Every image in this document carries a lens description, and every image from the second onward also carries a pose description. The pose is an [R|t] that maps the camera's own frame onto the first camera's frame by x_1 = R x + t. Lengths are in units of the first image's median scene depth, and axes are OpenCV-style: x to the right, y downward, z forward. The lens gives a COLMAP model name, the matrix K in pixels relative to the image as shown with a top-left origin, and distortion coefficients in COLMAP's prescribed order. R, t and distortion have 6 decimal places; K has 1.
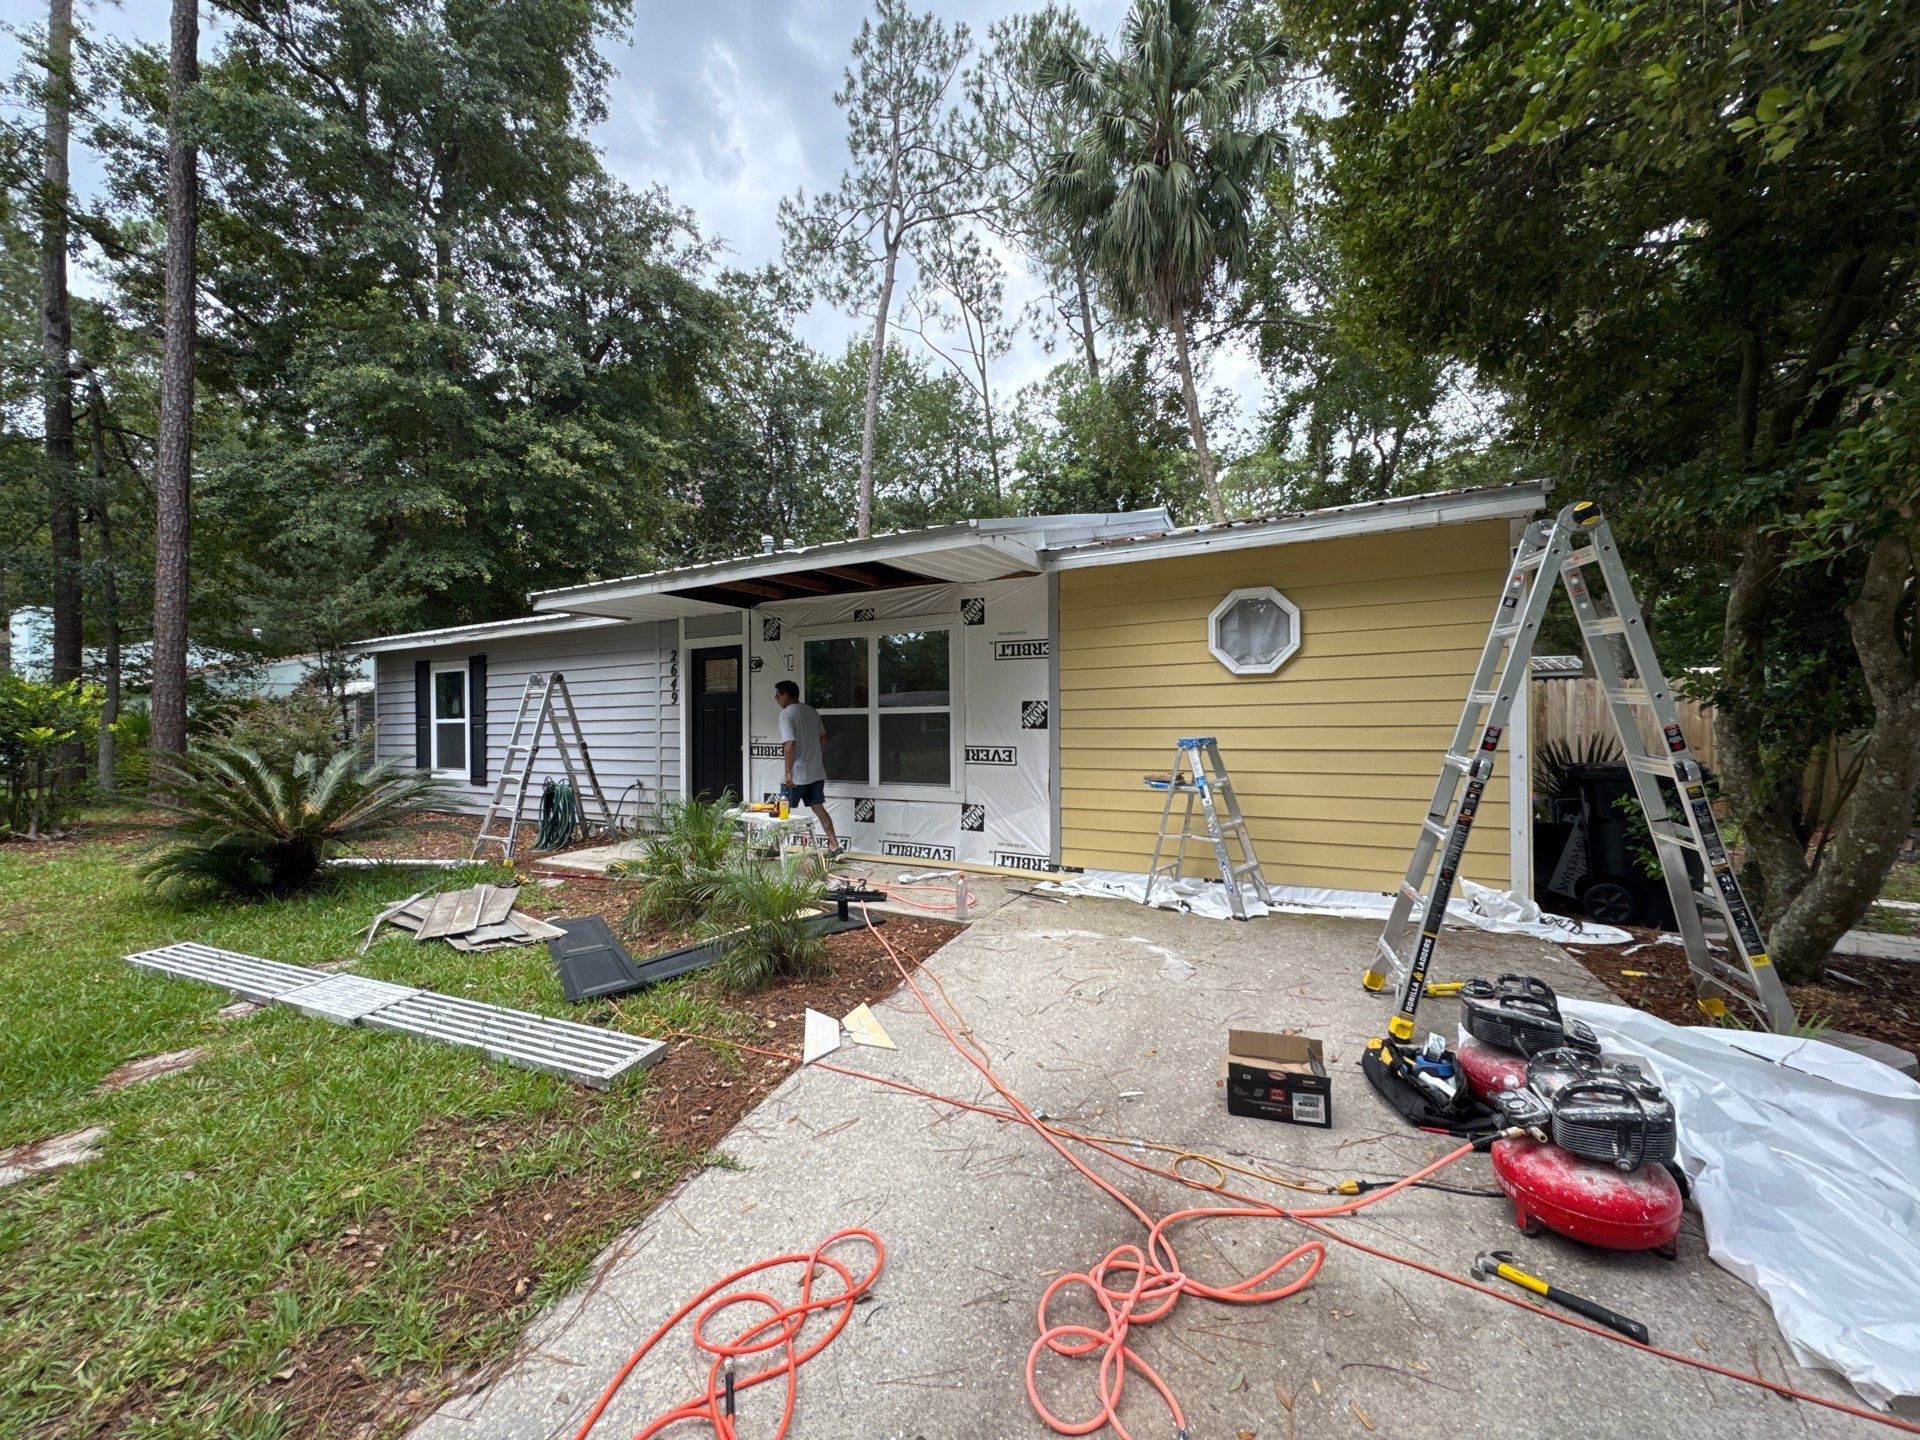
lens RADIAL K [[760.1, 0, 954.5], [0, 760.1, 720.5], [0, 0, 1]] dist [-0.001504, -0.000302]
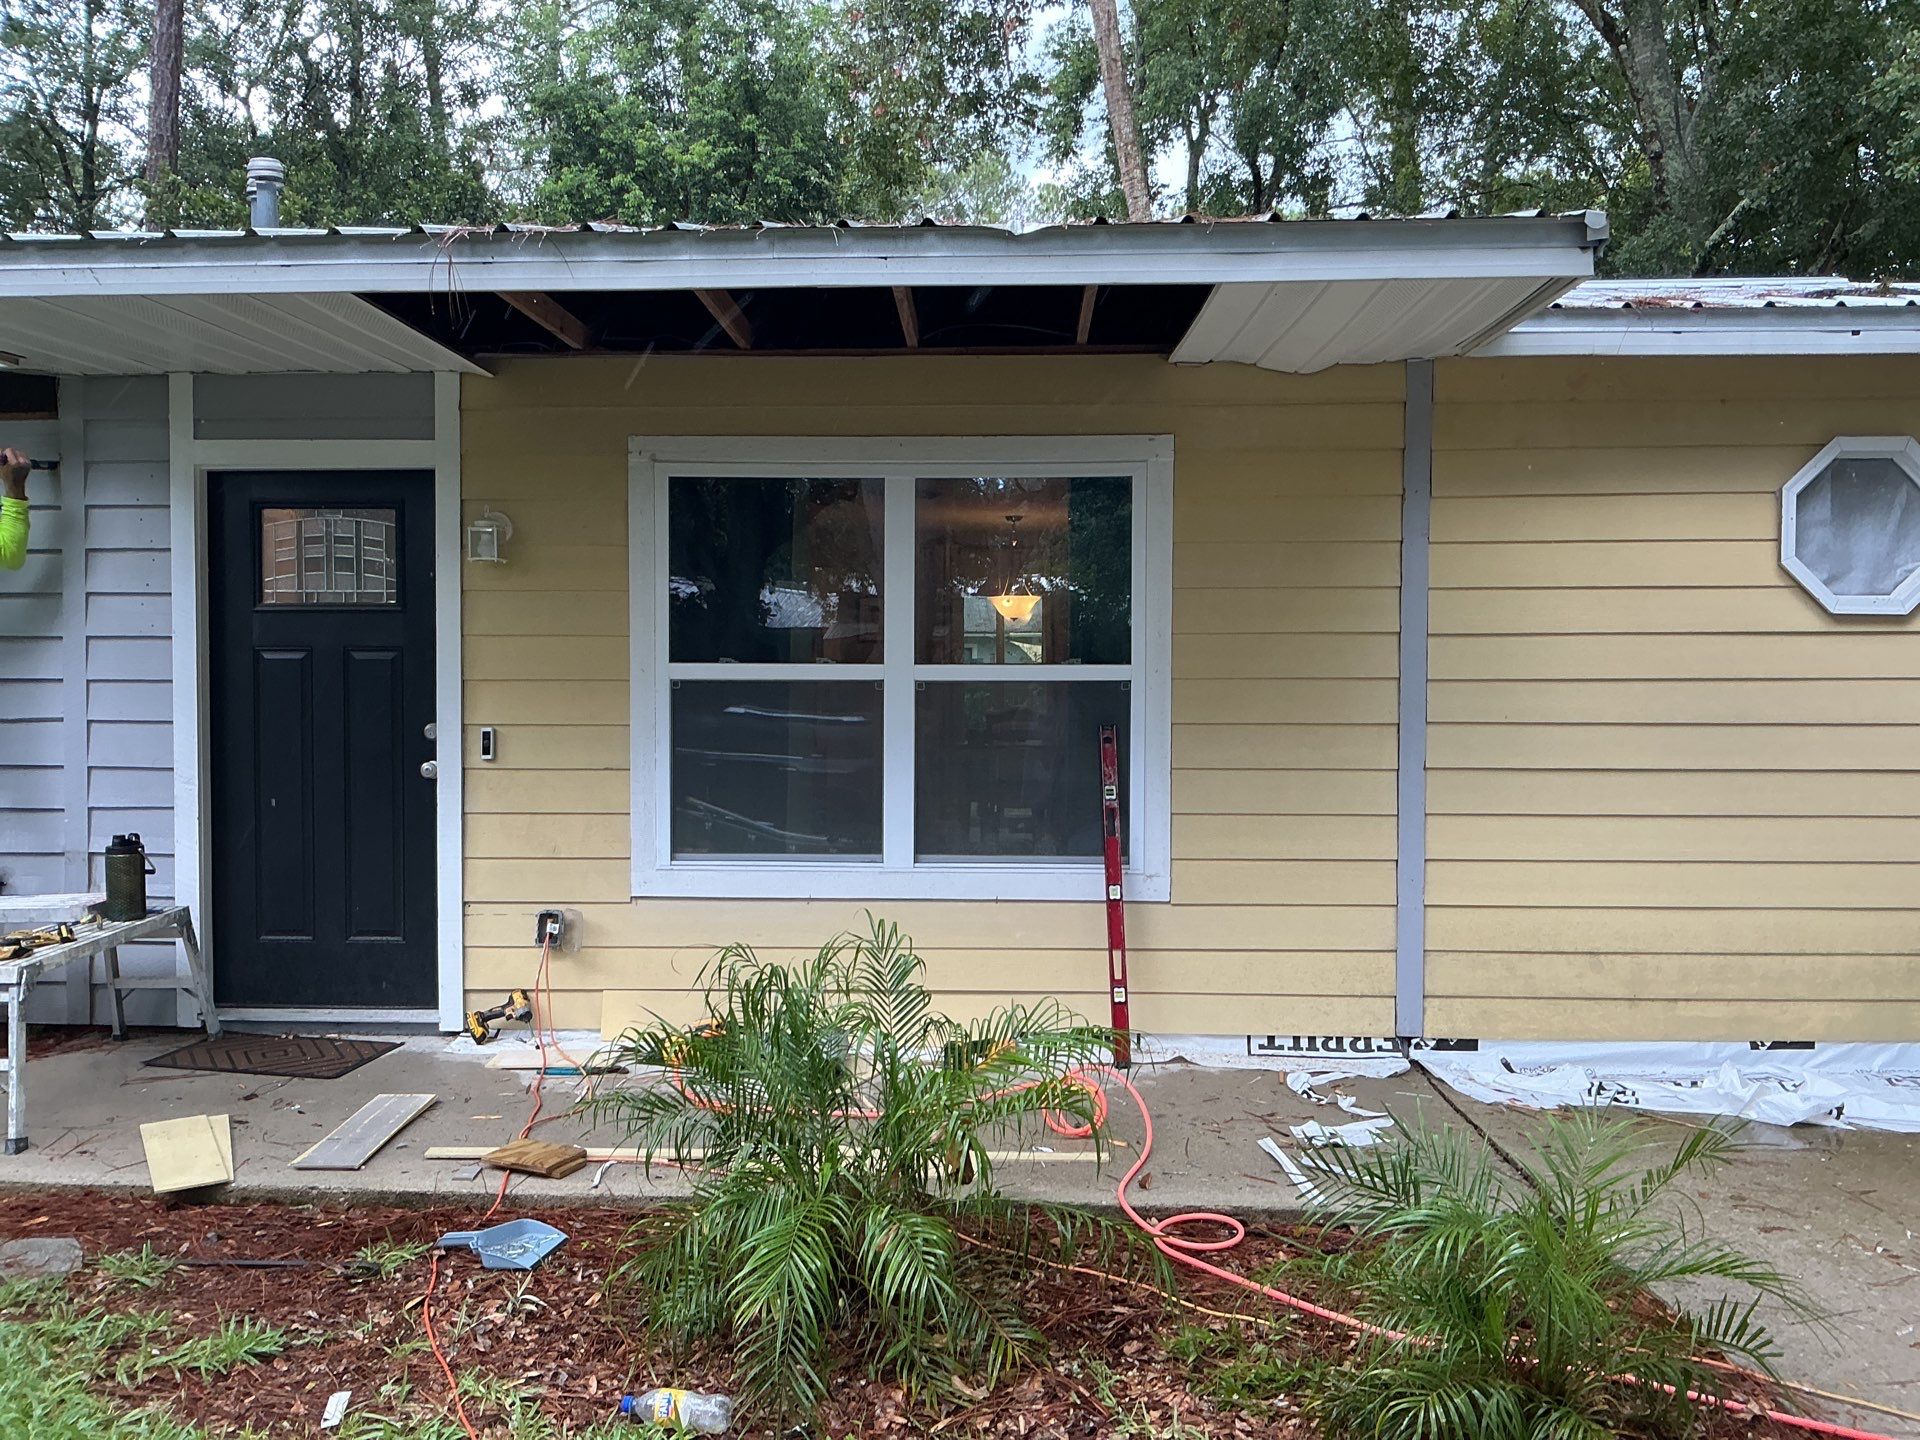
lens RADIAL K [[1564.8, 0, 954.2], [0, 1564.8, 723.0], [0, 0, 1]] dist [0.106546, -0.198772]
pose [[0.889200, -0.001853, 0.457515, -0.400922], [-0.013589, 0.999444, 0.030459, -0.010249], [-0.457317, -0.033301, 0.888680, 0.250614]]
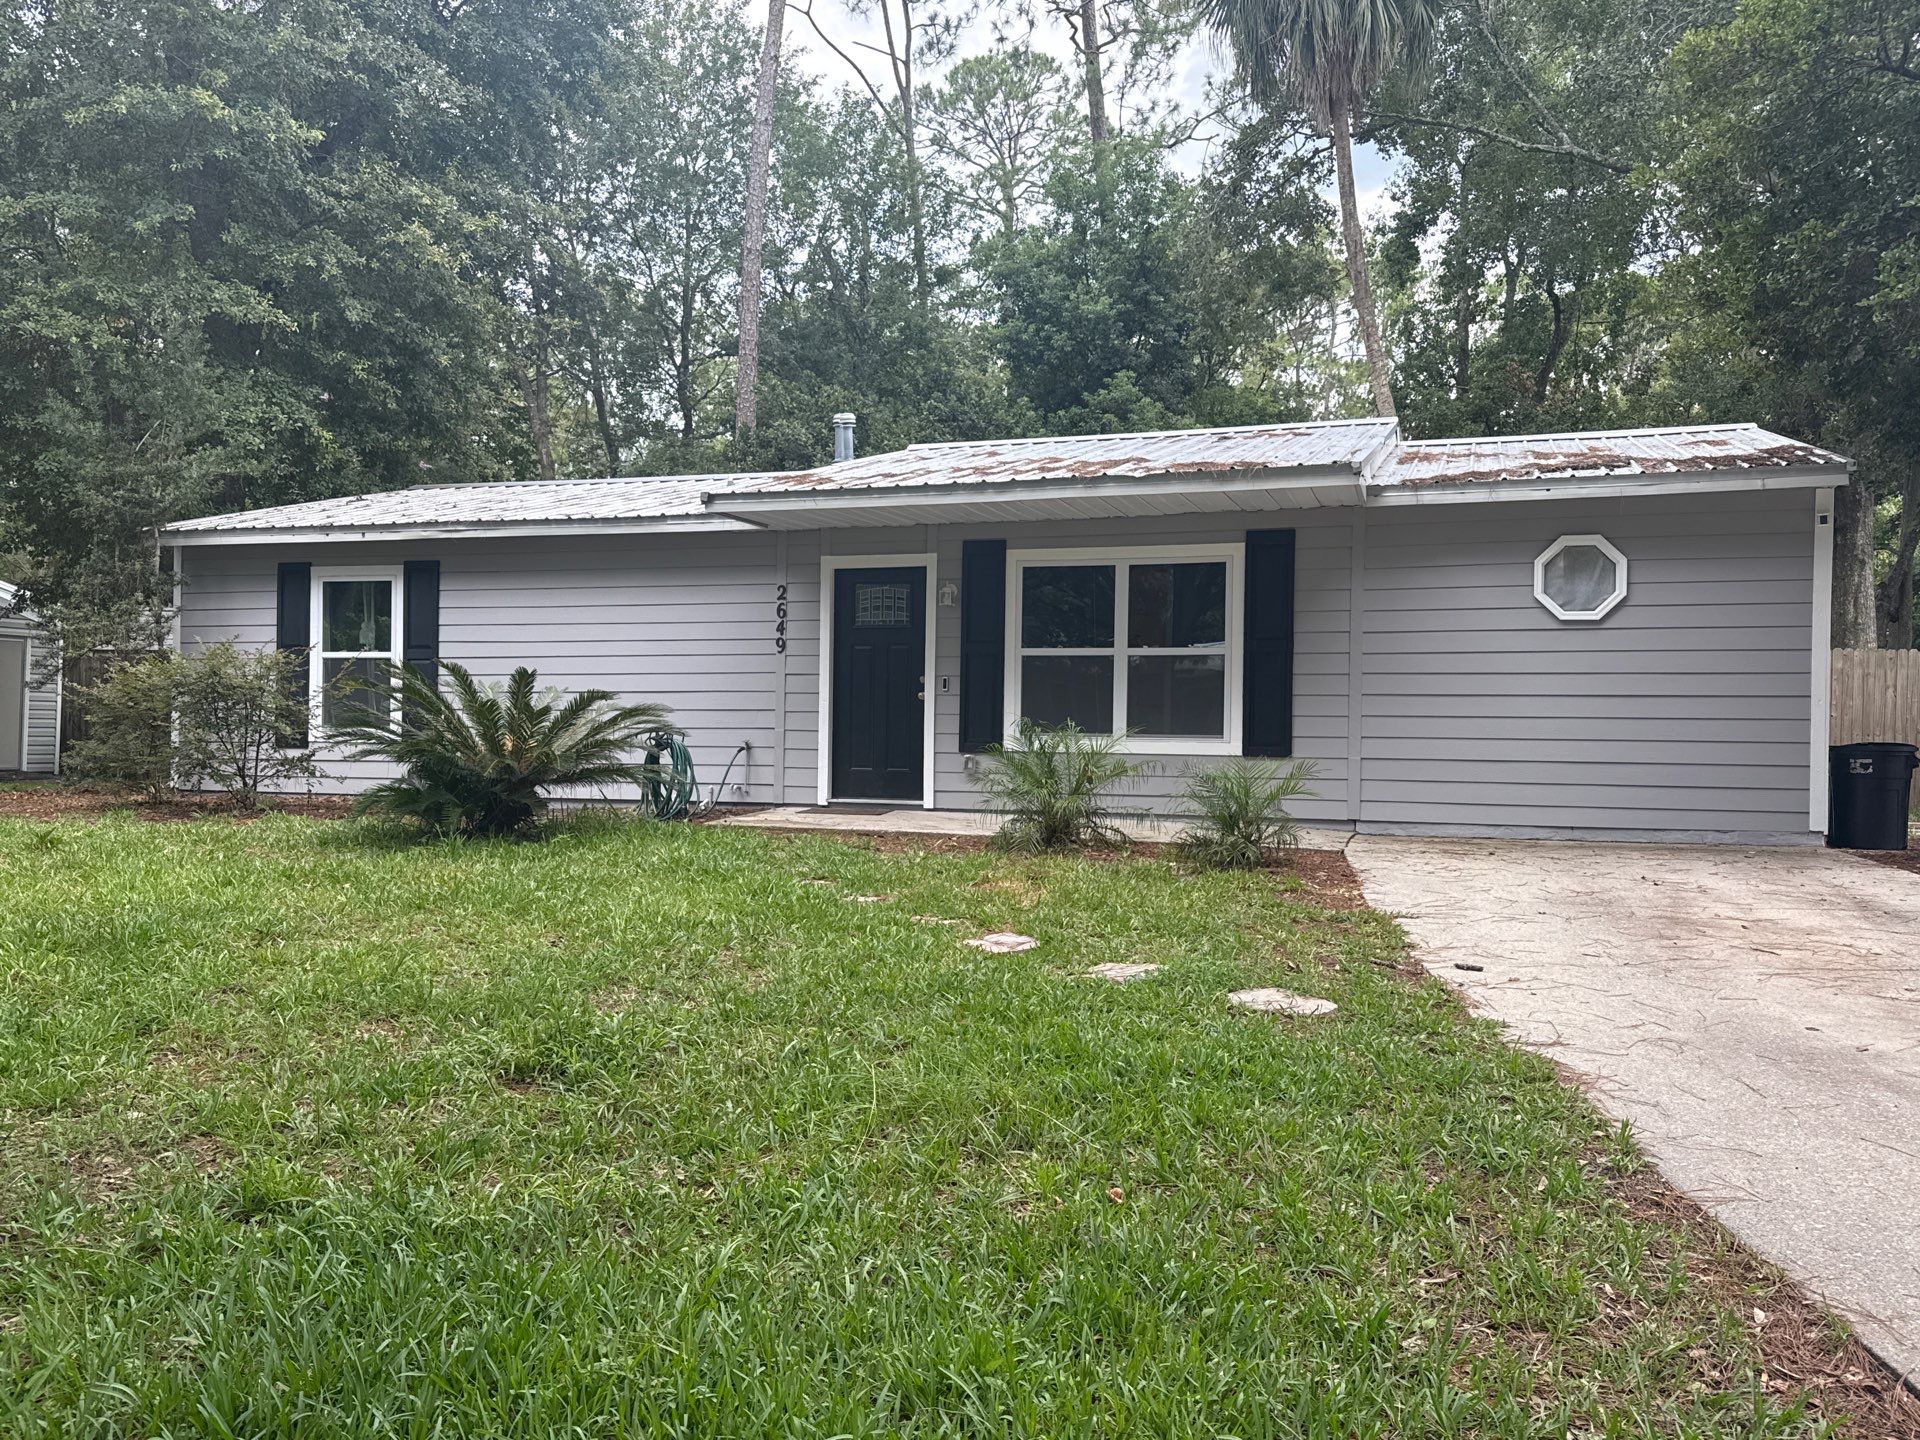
lens RADIAL K [[1480.0, 0, 969.2], [0, 1480.0, 721.8], [0, 0, 1]] dist [0.226795, -0.470198]
pose [[0.979429, 0.022338, 0.200547, -0.550985], [-0.023331, 0.999724, 0.002590, 0.059838], [-0.200434, -0.007215, 0.979681, -0.559076]]
